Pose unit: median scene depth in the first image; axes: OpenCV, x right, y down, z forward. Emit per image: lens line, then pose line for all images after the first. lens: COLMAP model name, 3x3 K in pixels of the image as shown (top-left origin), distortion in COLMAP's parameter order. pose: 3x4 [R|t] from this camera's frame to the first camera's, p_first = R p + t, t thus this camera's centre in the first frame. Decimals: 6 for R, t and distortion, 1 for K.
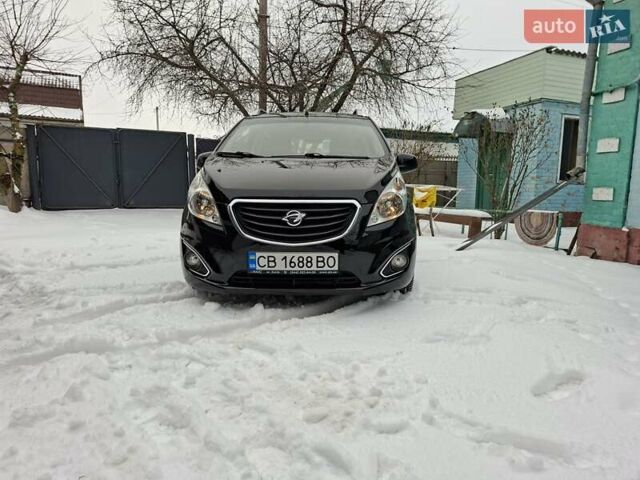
lens RADIAL K [[439.1, 0, 320.0], [0, 439.1, 240.0], [0, 0, 1]] dist [0.001206, -0.000319]
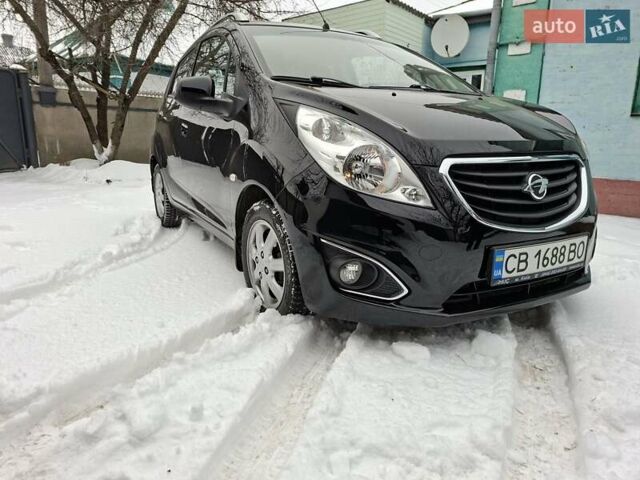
lens RADIAL K [[439.1, 0, 320.0], [0, 439.1, 240.0], [0, 0, 1]] dist [0.001206, -0.000319]
pose [[0.871582, -0.110938, 0.477533, -0.633251], [0.058238, 0.990592, 0.123834, -0.070516], [-0.486778, -0.080121, 0.869844, 0.610282]]
